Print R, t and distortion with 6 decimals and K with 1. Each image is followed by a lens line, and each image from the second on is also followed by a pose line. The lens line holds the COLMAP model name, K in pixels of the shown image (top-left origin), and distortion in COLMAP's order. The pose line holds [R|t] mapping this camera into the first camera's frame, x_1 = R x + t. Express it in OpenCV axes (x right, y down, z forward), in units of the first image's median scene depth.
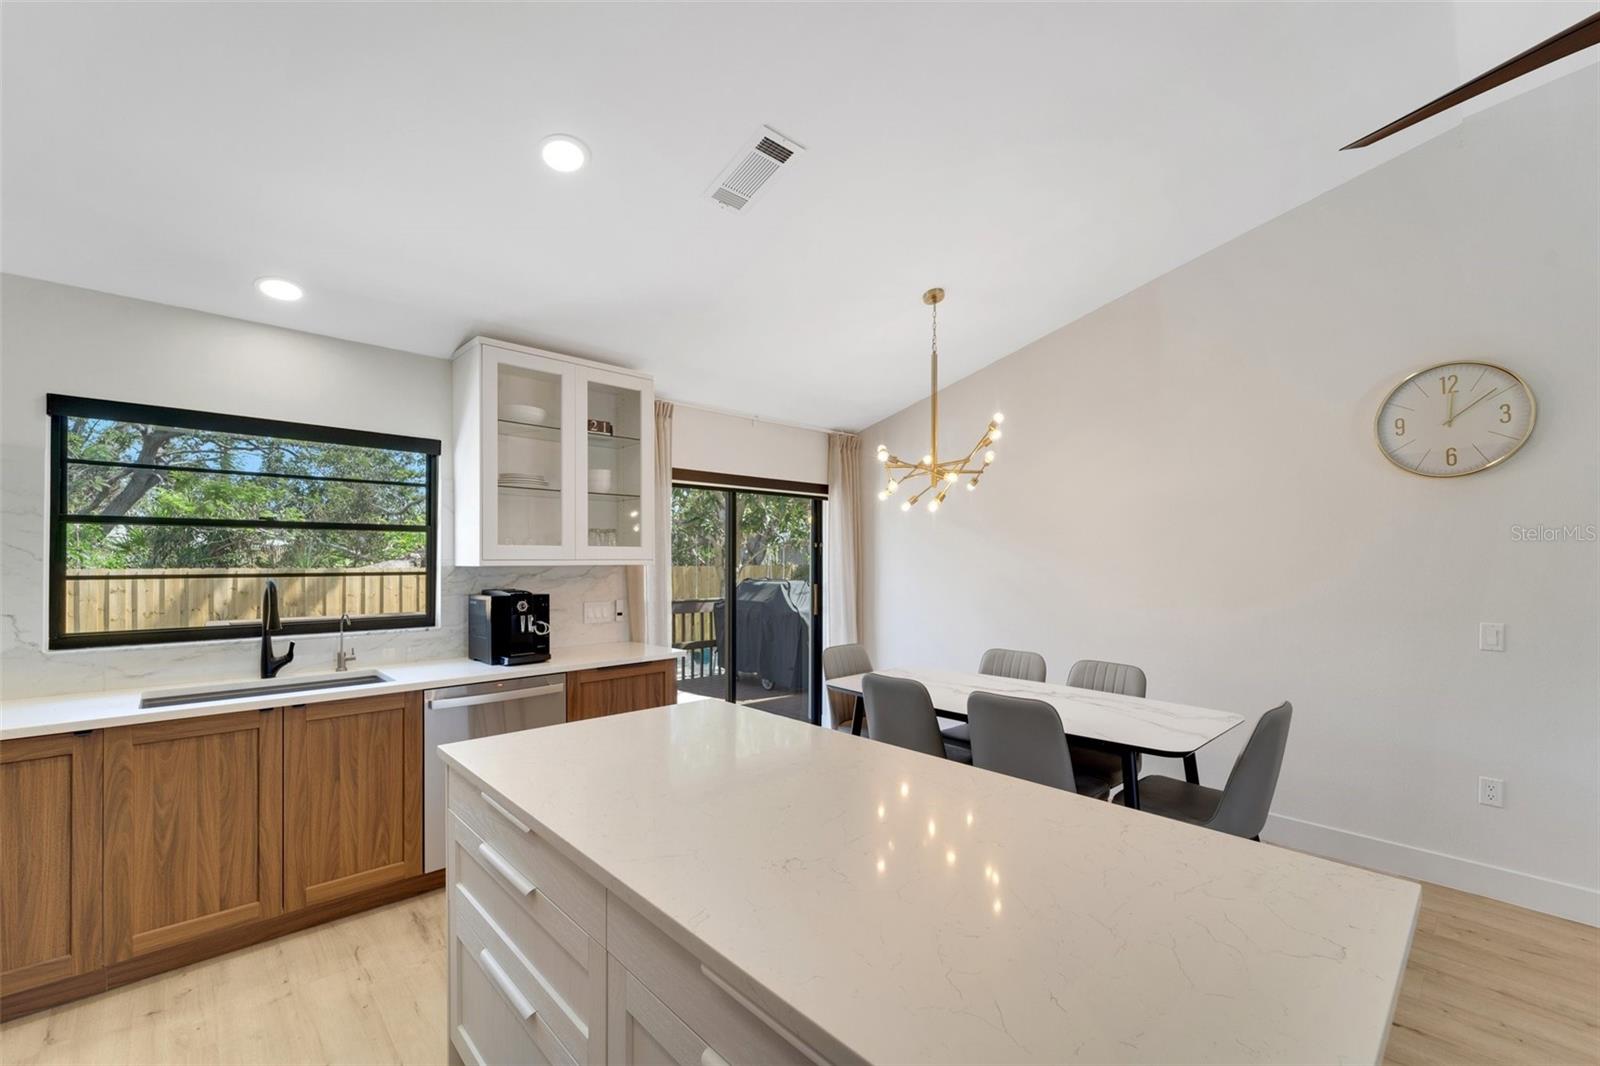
lens RADIAL K [[663.8, 0, 799.2], [0, 663.8, 561.8], [0, 0, 1]] dist [-0.002212, -0.000458]
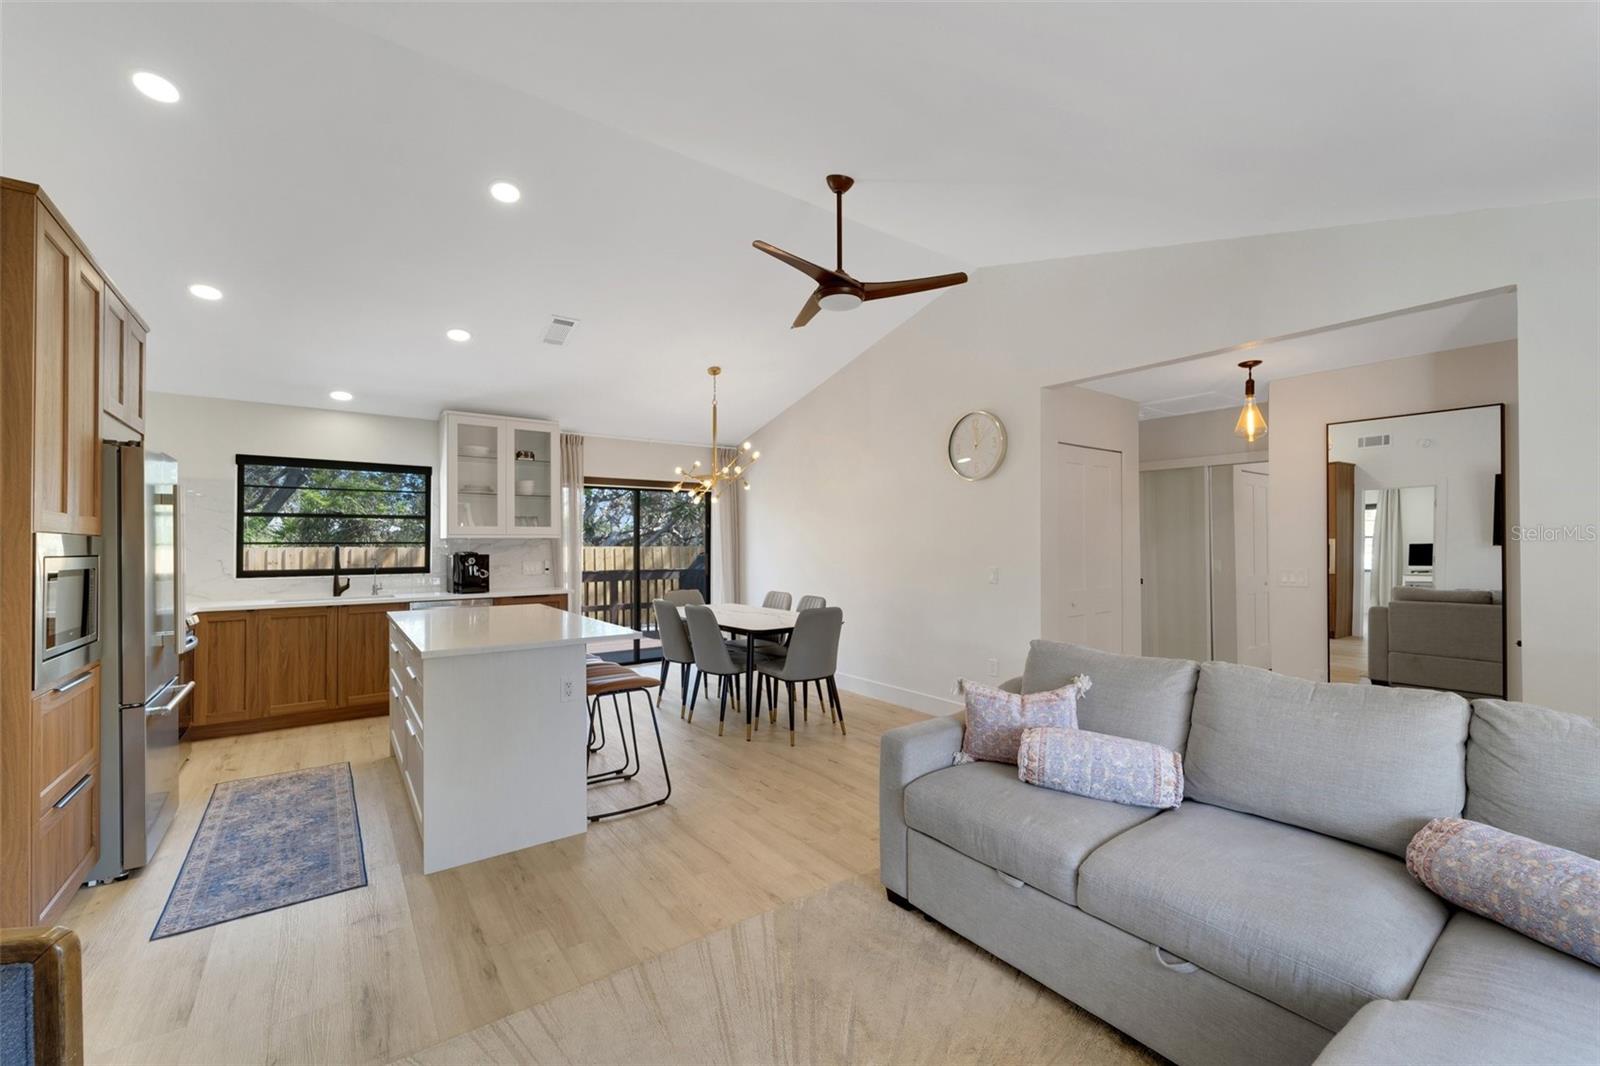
lens RADIAL K [[660.1, 0, 797.6], [0, 660.1, 539.5], [0, 0, 1]] dist [-0.000264, -0.000119]
pose [[0.990702, -0.006543, -0.135895, 0.655286], [0.005165, 0.999932, -0.010486, 0.032073], [0.135955, 0.009686, 0.990668, -0.597278]]
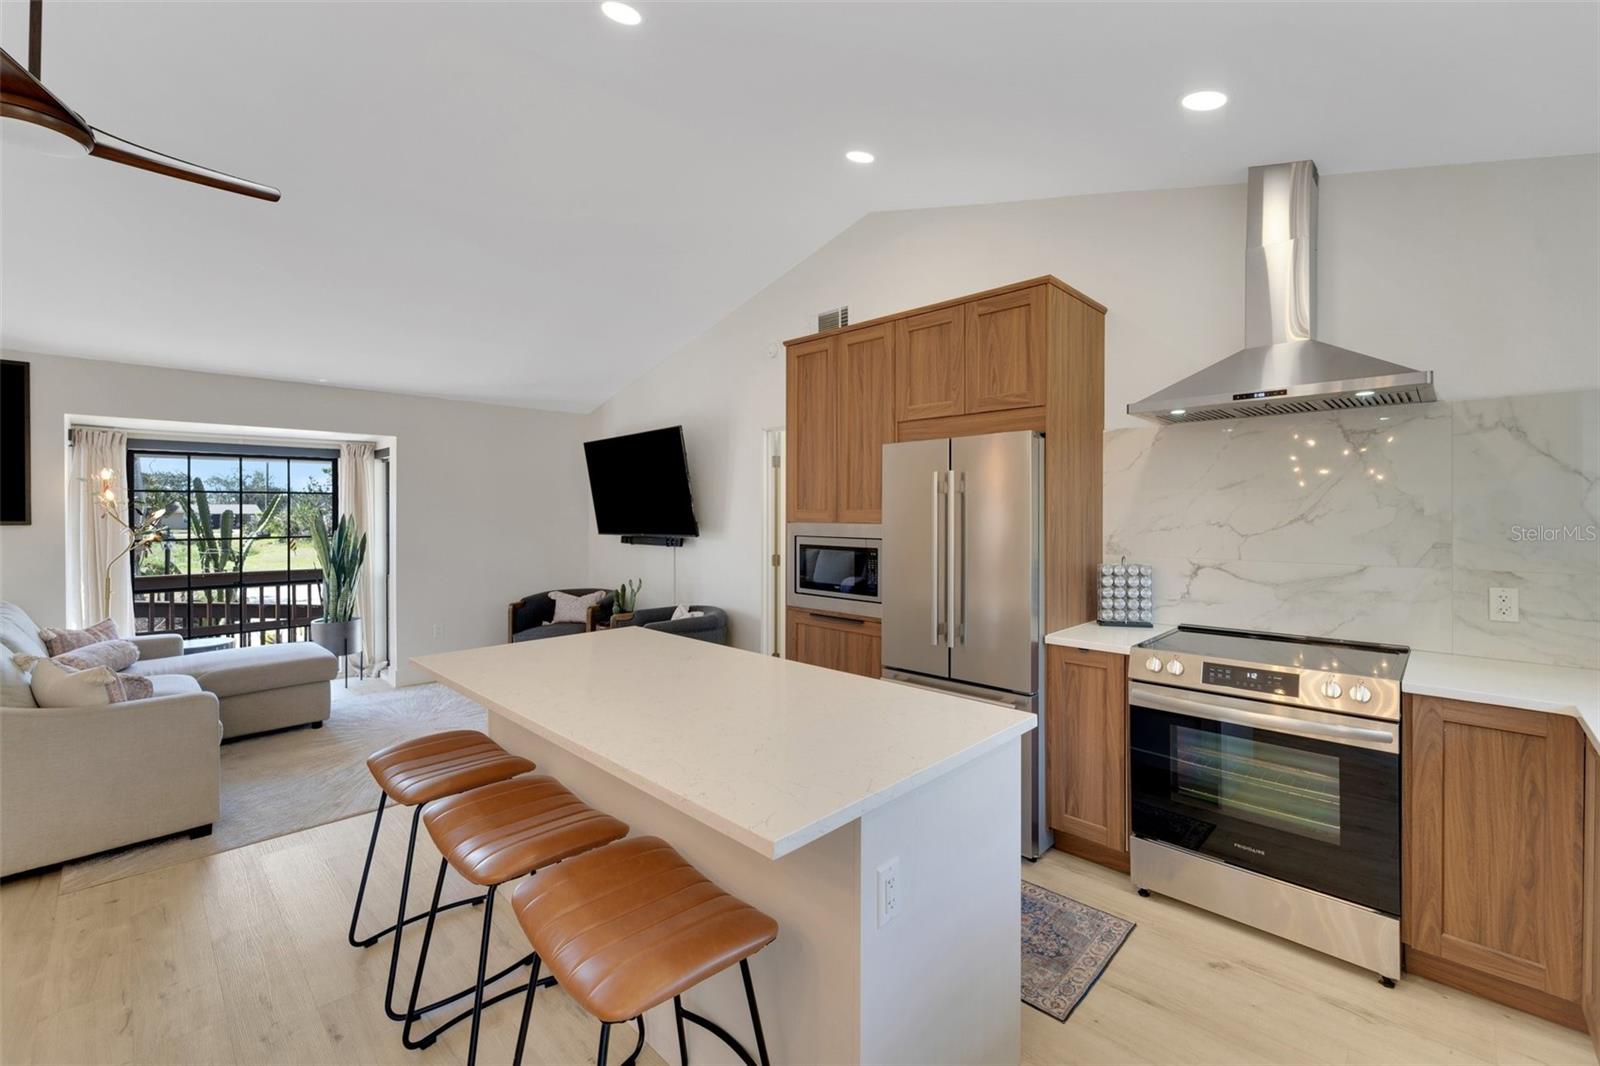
lens RADIAL K [[656.8, 0, 791.8], [0, 656.8, 513.3], [0, 0, 1]] dist [0.000776, -0.000119]
pose [[-0.999554, -0.000265, -0.029860, -0.098630], [-0.000358, 0.999995, 0.003111, -0.003215], [0.029859, 0.003120, -0.999549, 1.065318]]
